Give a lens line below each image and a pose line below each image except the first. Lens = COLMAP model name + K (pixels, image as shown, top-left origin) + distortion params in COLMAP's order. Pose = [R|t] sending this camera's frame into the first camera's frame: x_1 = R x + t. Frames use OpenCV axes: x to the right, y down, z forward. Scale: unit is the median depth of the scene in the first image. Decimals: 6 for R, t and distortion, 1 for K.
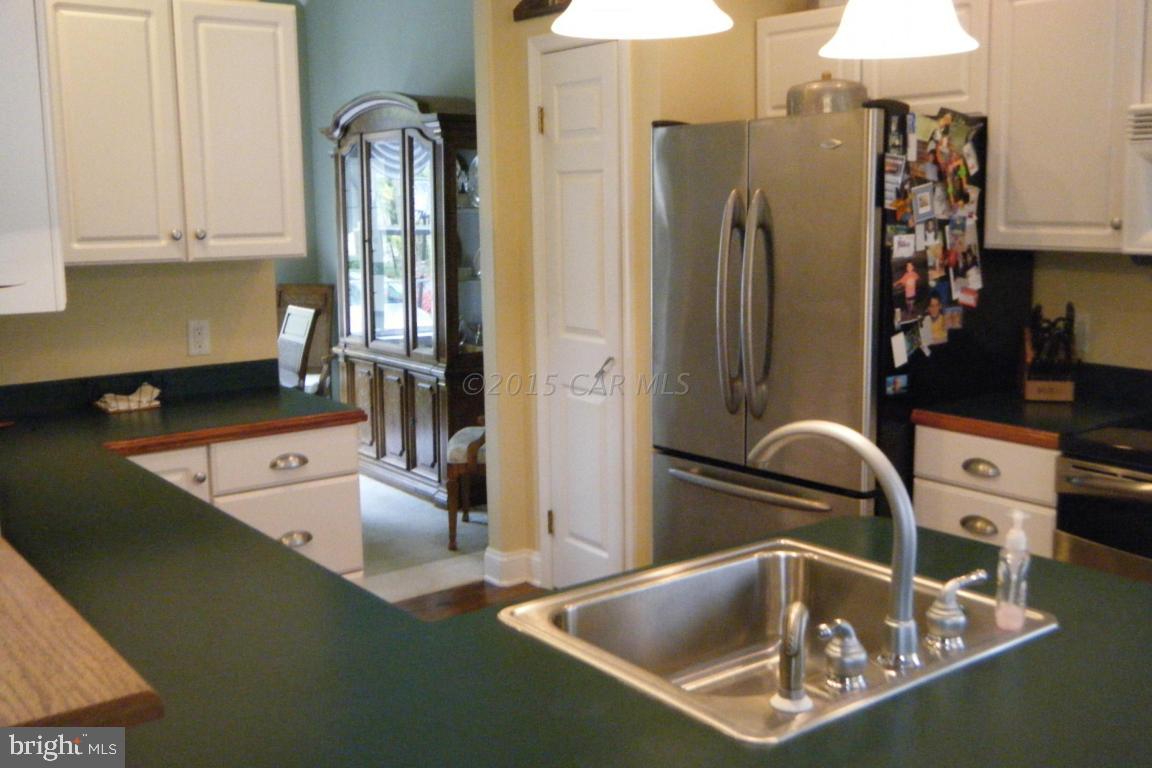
lens RADIAL K [[1191.7, 0, 583.4], [0, 1191.7, 373.7], [0, 0, 1]] dist [-0.001465, 0.018284]
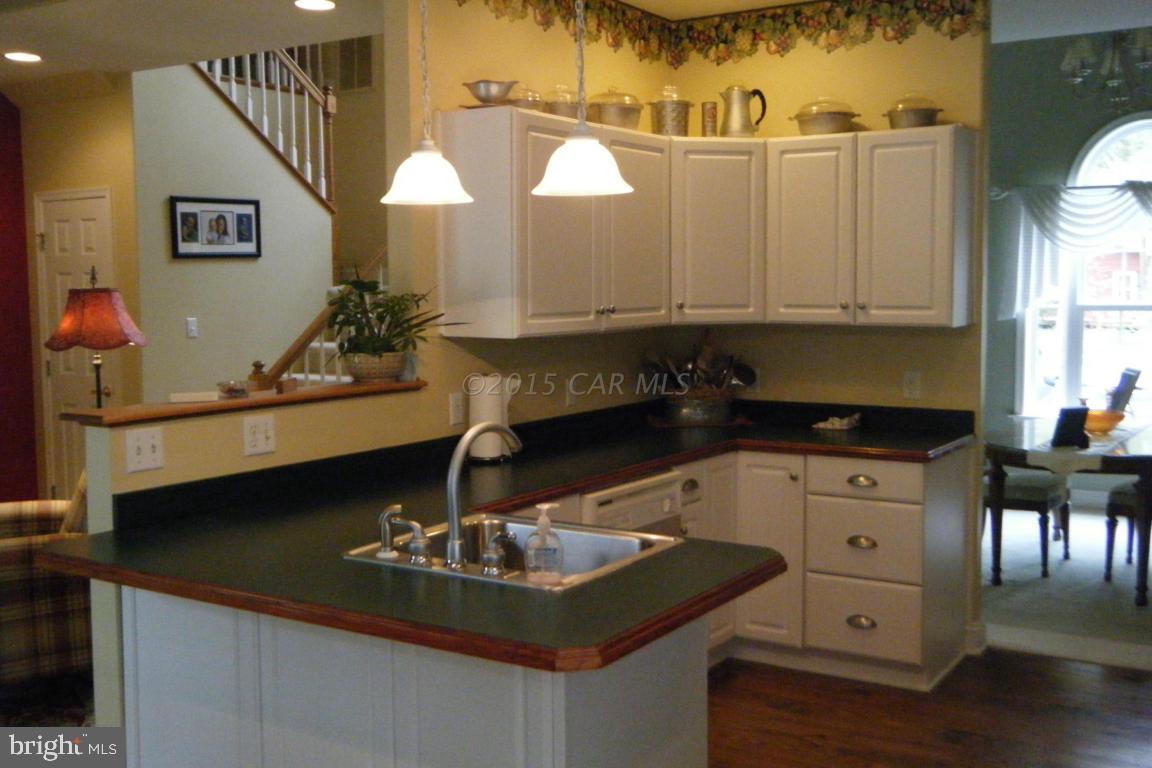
lens RADIAL K [[1191.7, 0, 583.4], [0, 1191.7, 373.7], [0, 0, 1]] dist [-0.001465, 0.018284]
pose [[0.318708, 0.091124, -0.943463, 0.867515], [-0.131555, 0.989987, 0.051177, -0.068816], [0.938679, 0.107807, 0.327505, 0.275665]]
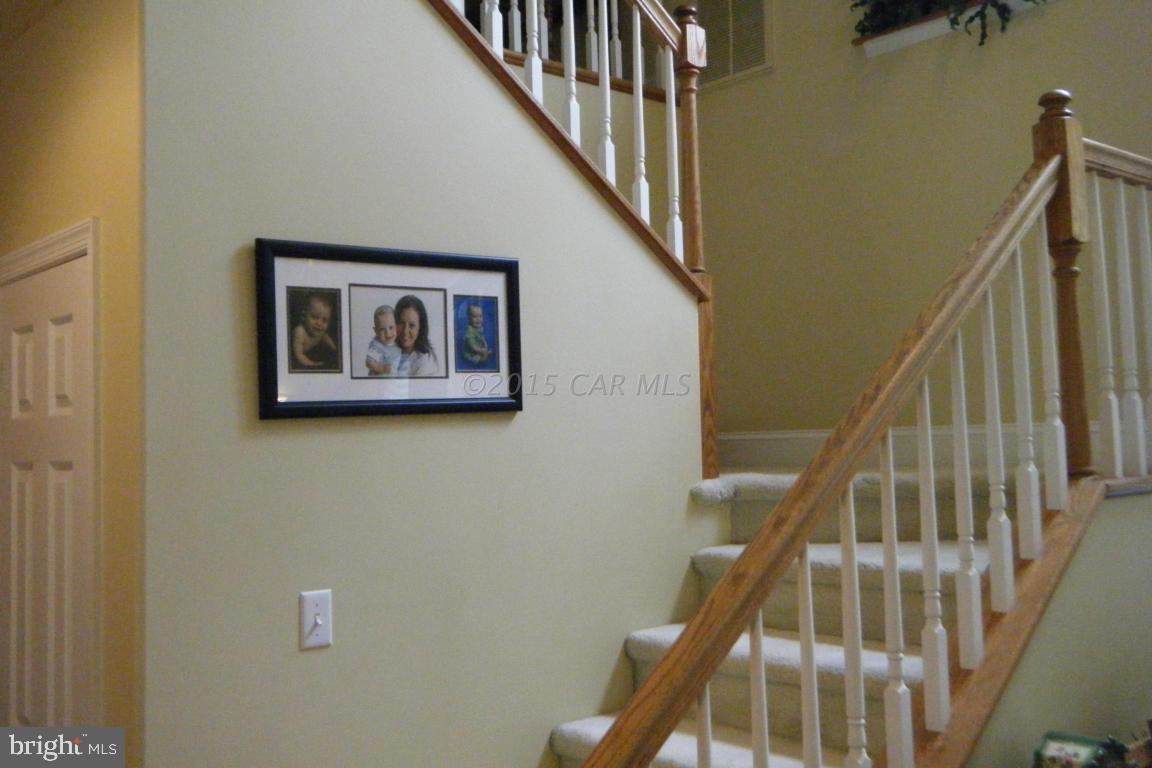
lens RADIAL K [[1191.7, 0, 583.4], [0, 1191.7, 373.7], [0, 0, 1]] dist [-0.001465, 0.018284]
pose [[0.060958, -0.050035, -0.996885, -0.544098], [-0.116697, 0.991536, -0.056903, -0.075895], [0.991295, 0.119802, 0.054603, 0.404587]]
